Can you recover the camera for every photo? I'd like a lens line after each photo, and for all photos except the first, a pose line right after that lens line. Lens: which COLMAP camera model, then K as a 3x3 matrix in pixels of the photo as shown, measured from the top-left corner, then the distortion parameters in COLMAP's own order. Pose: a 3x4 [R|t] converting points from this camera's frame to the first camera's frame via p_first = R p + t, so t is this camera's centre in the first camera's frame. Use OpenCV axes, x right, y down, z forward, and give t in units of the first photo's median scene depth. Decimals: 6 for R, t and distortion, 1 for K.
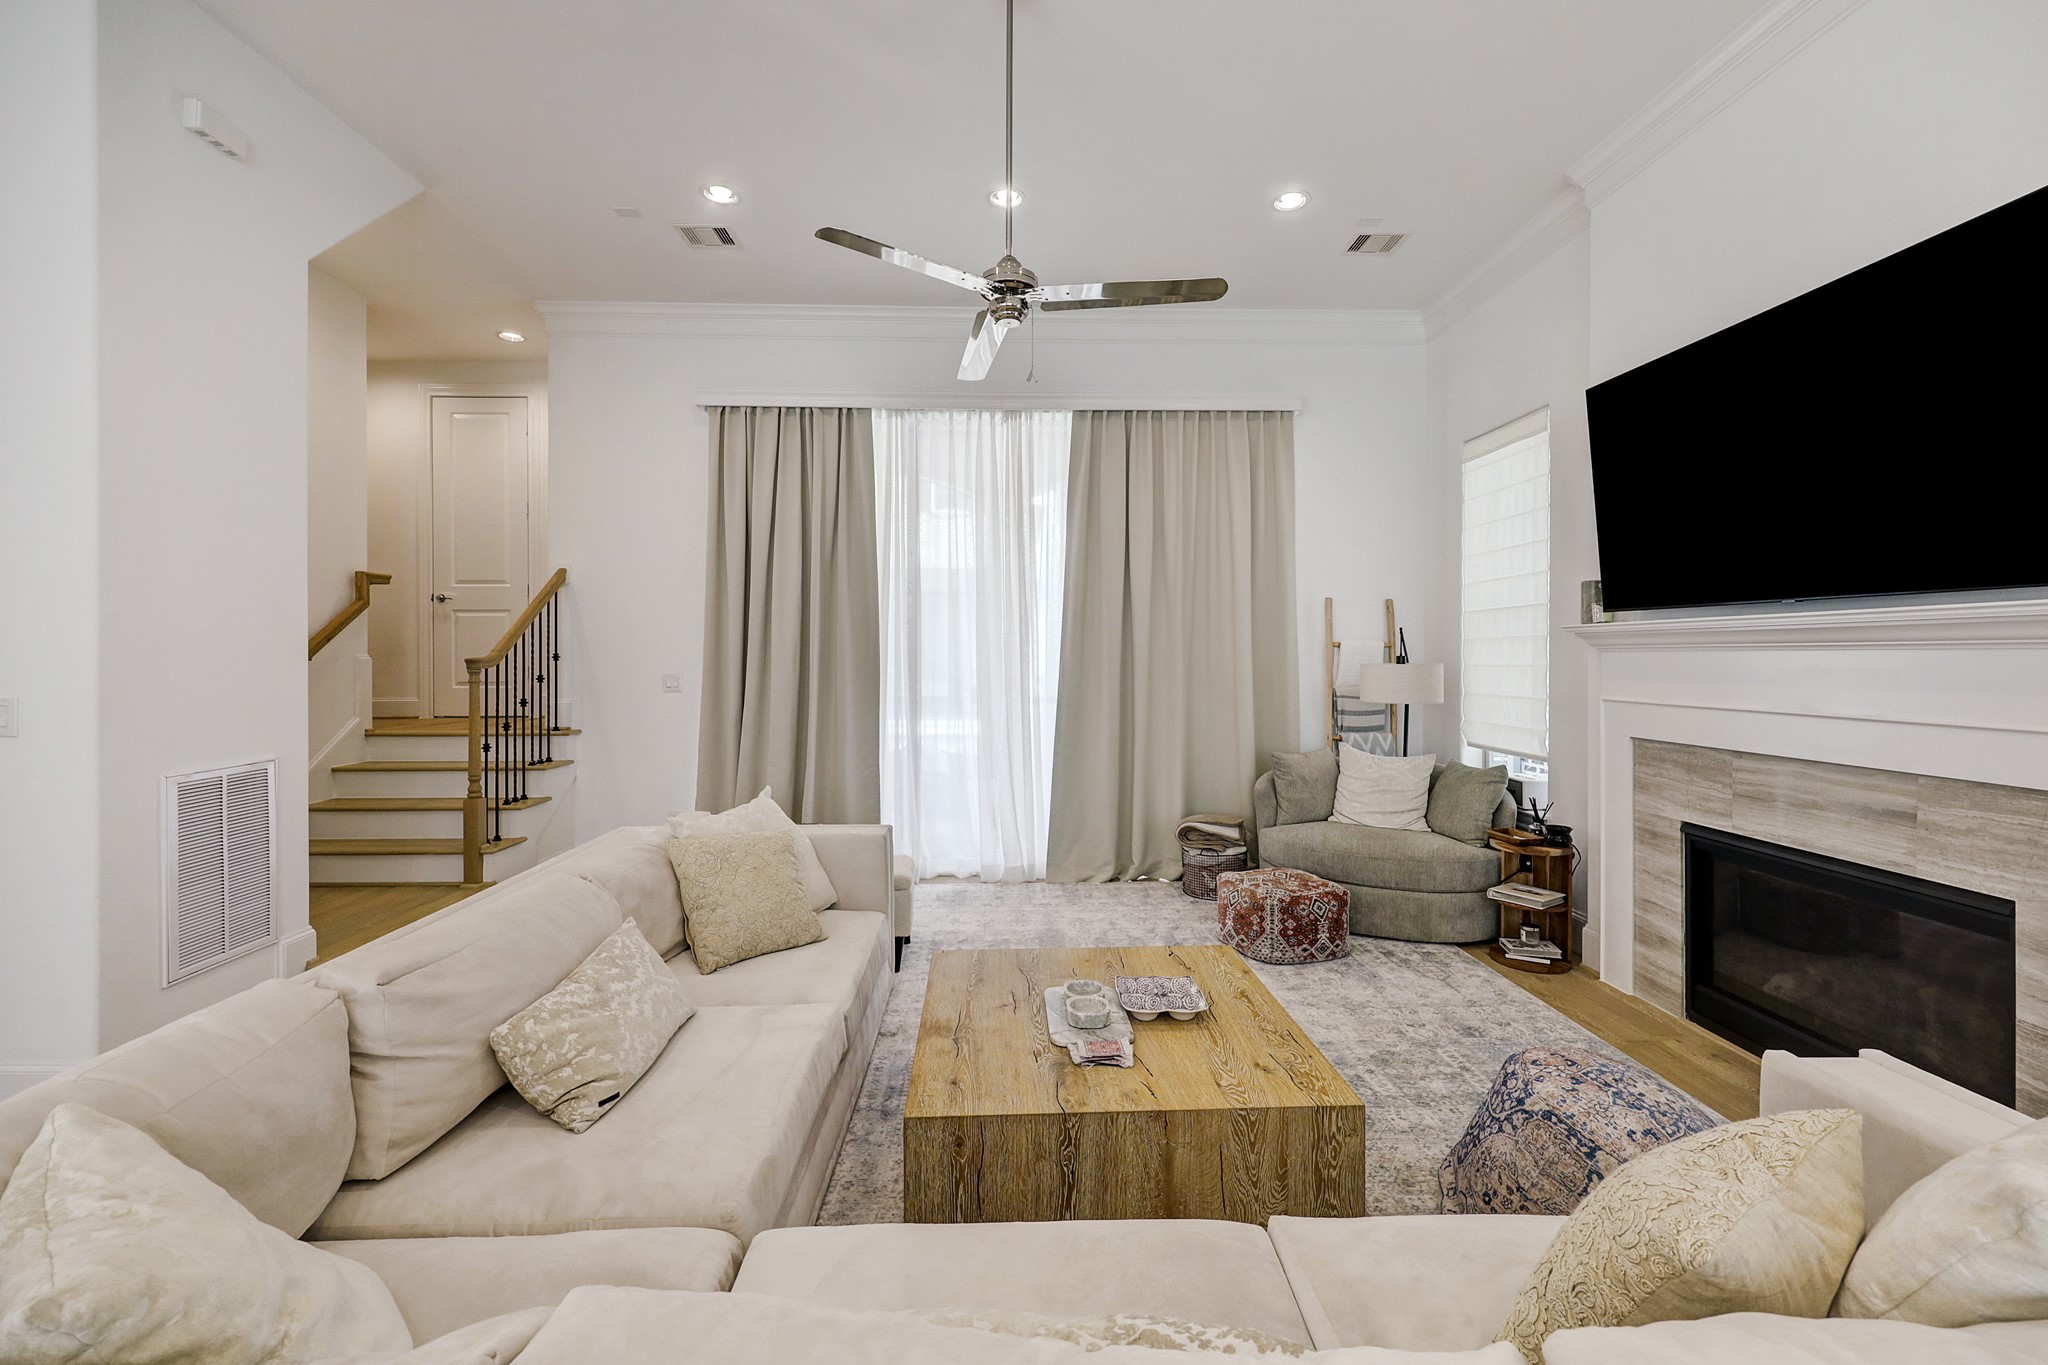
lens RADIAL K [[830.0, 0, 1027.3], [0, 830.0, 658.9], [0, 0, 1]] dist [0.000312, 0.000120]
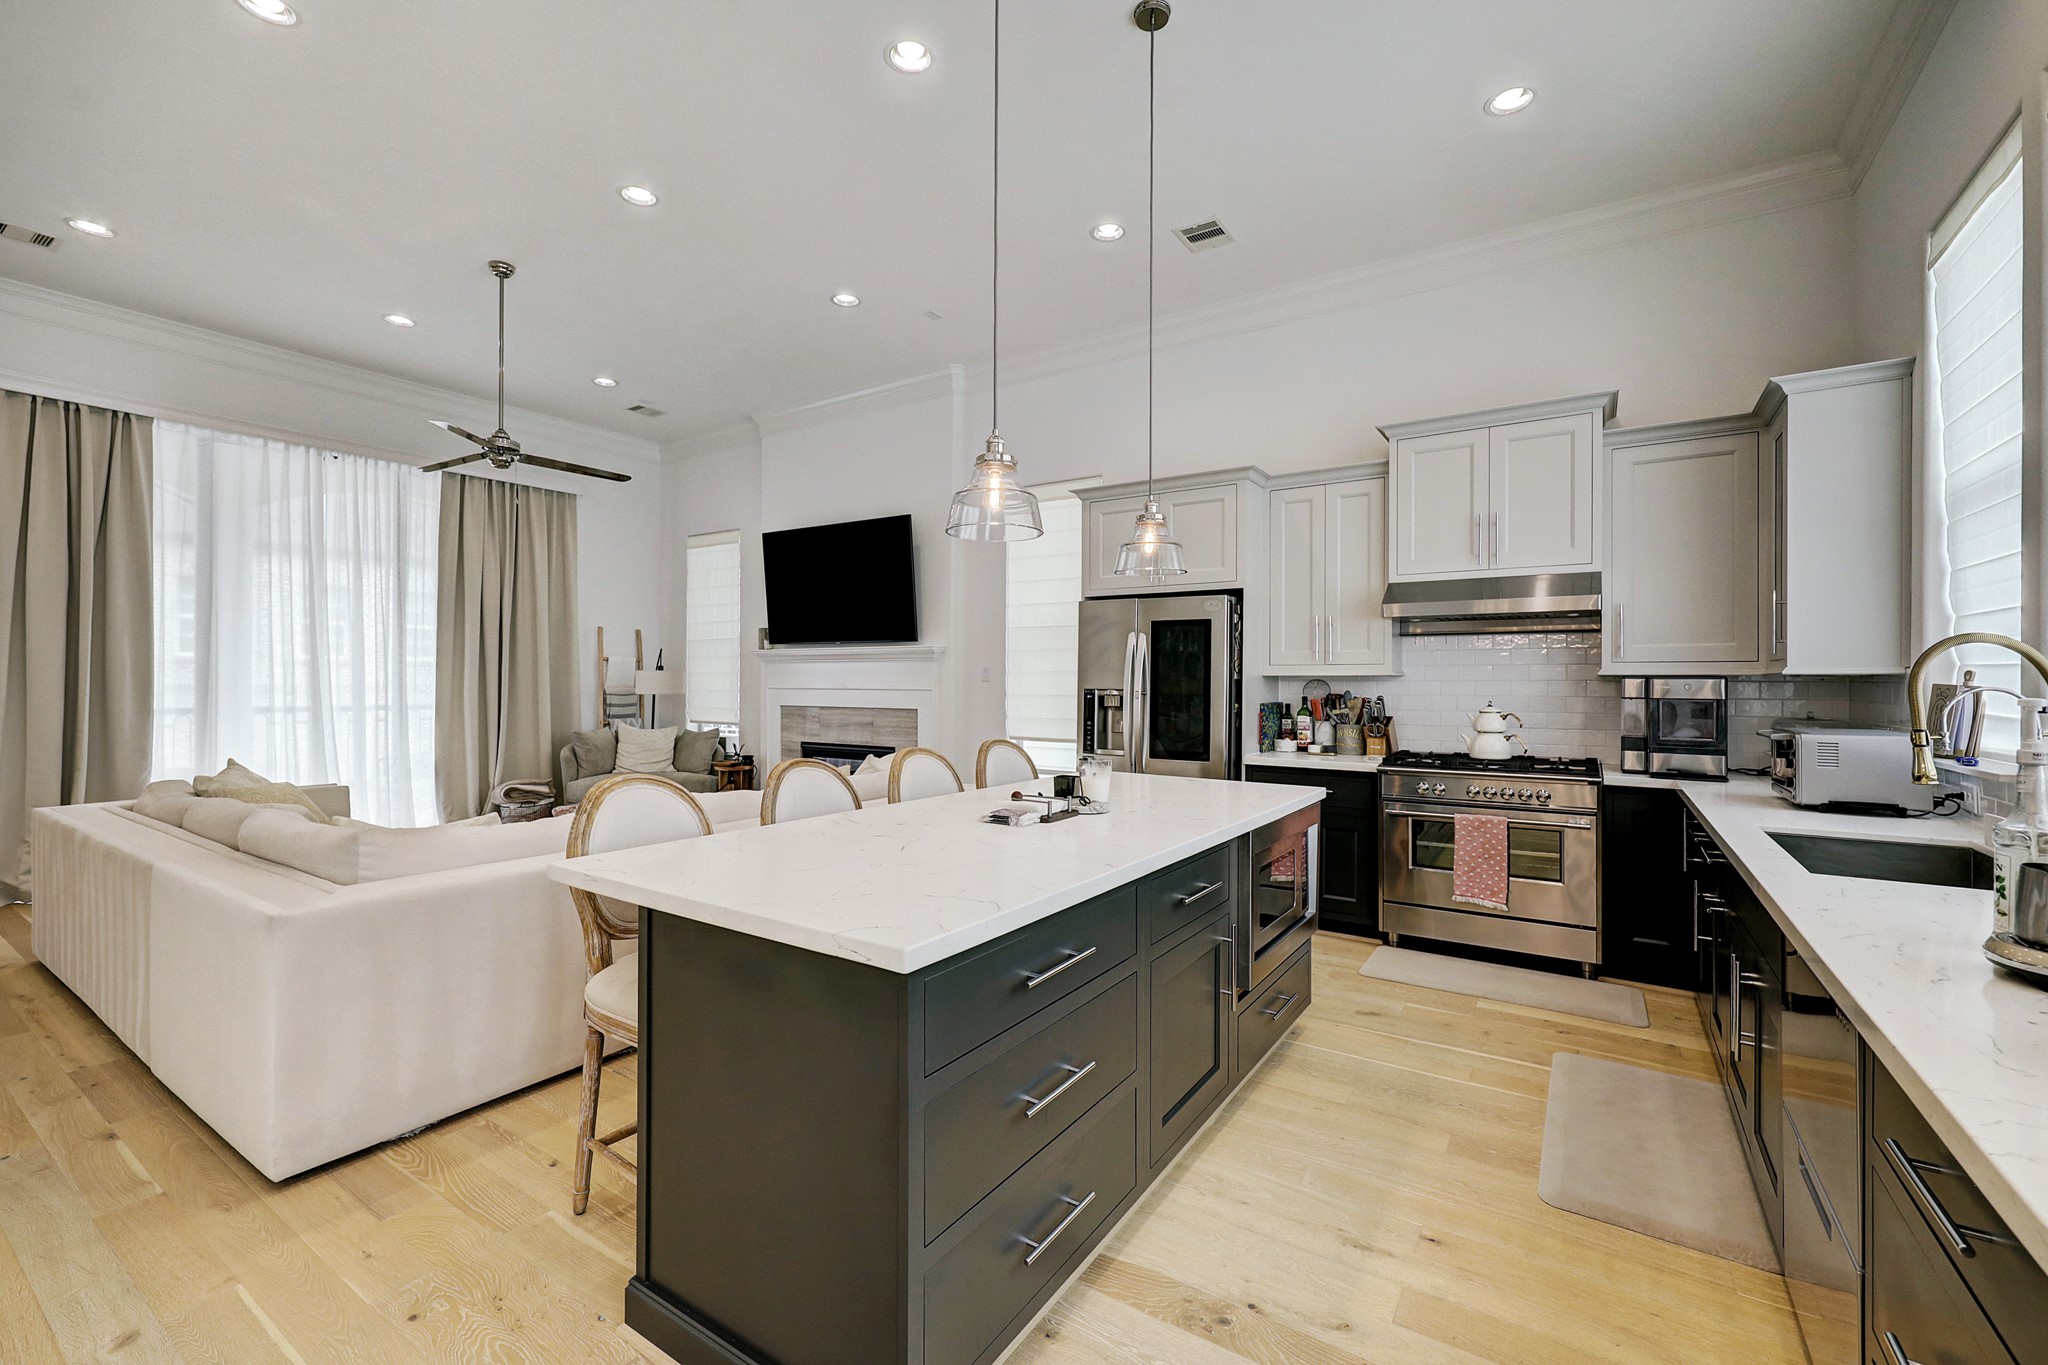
lens RADIAL K [[845.5, 0, 1021.4], [0, 845.5, 675.6], [0, 0, 1]] dist [-0.000206, 0.000153]
pose [[0.578048, 0.003279, 0.815996, -0.577238], [0.002445, 0.999980, -0.005750, 0.030623], [-0.815999, 0.005319, 0.578029, -0.632624]]
